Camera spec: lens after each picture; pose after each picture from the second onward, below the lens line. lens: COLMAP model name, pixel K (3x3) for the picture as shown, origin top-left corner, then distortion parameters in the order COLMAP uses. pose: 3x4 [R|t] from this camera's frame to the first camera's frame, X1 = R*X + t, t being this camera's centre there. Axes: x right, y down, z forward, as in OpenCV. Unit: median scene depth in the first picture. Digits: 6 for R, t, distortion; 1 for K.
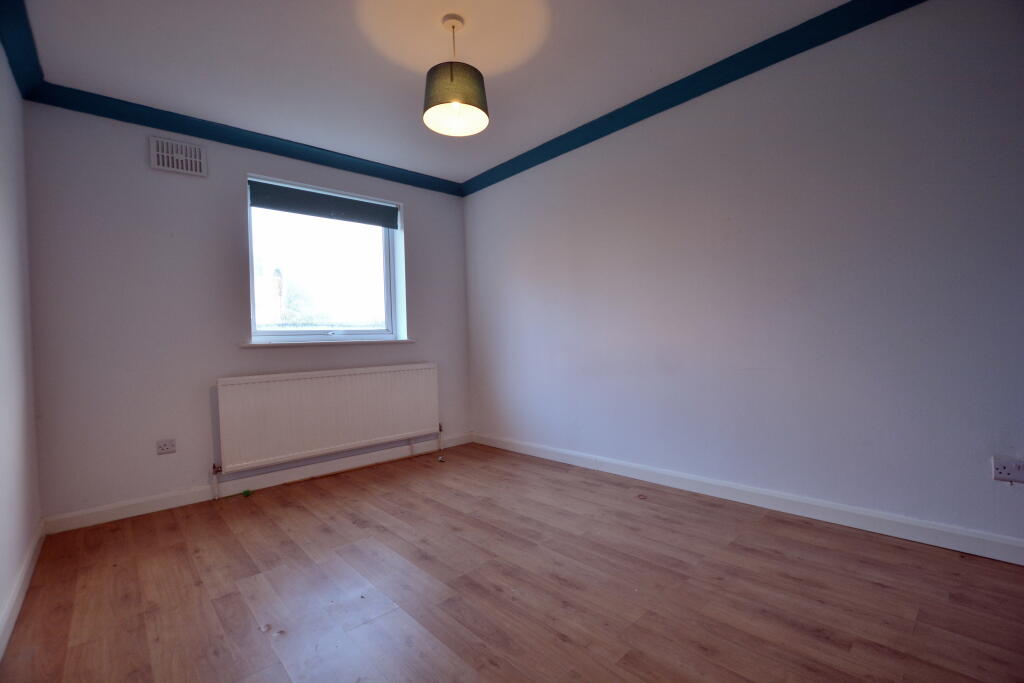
lens RADIAL K [[451.6, 0, 525.1], [0, 451.6, 346.2], [0, 0, 1]] dist [-0.025065, 0.000147]
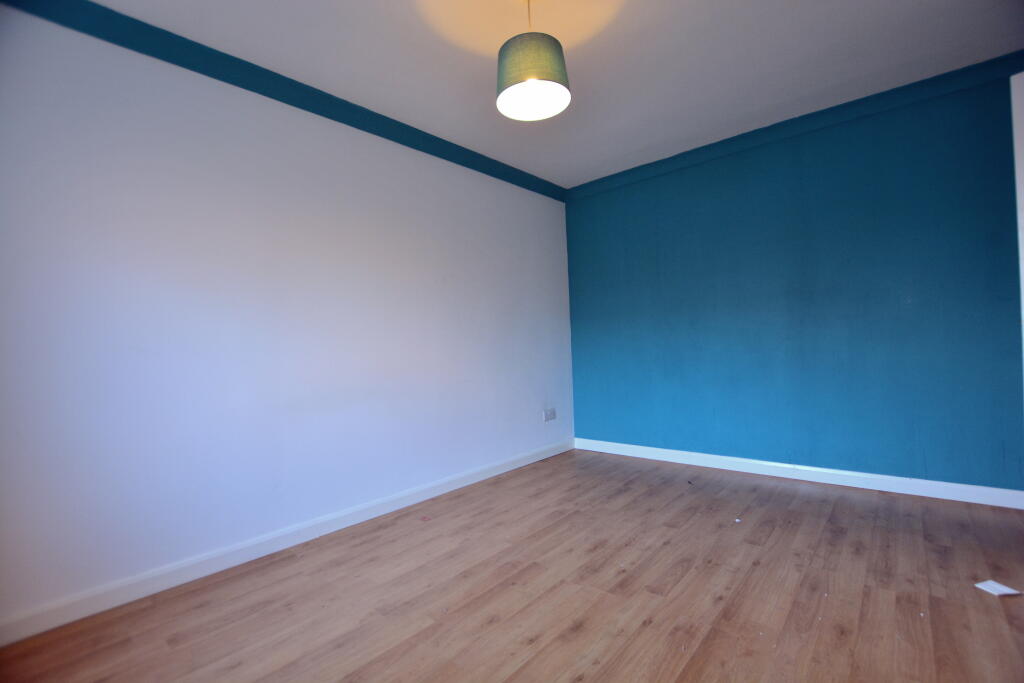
lens RADIAL K [[451.6, 0, 525.1], [0, 451.6, 346.2], [0, 0, 1]] dist [-0.025065, 0.000147]
pose [[-0.110865, 0.041945, 0.992950, -0.908993], [0.056050, 0.997783, -0.035891, 0.005256], [-0.992254, 0.051676, -0.112971, 1.043121]]
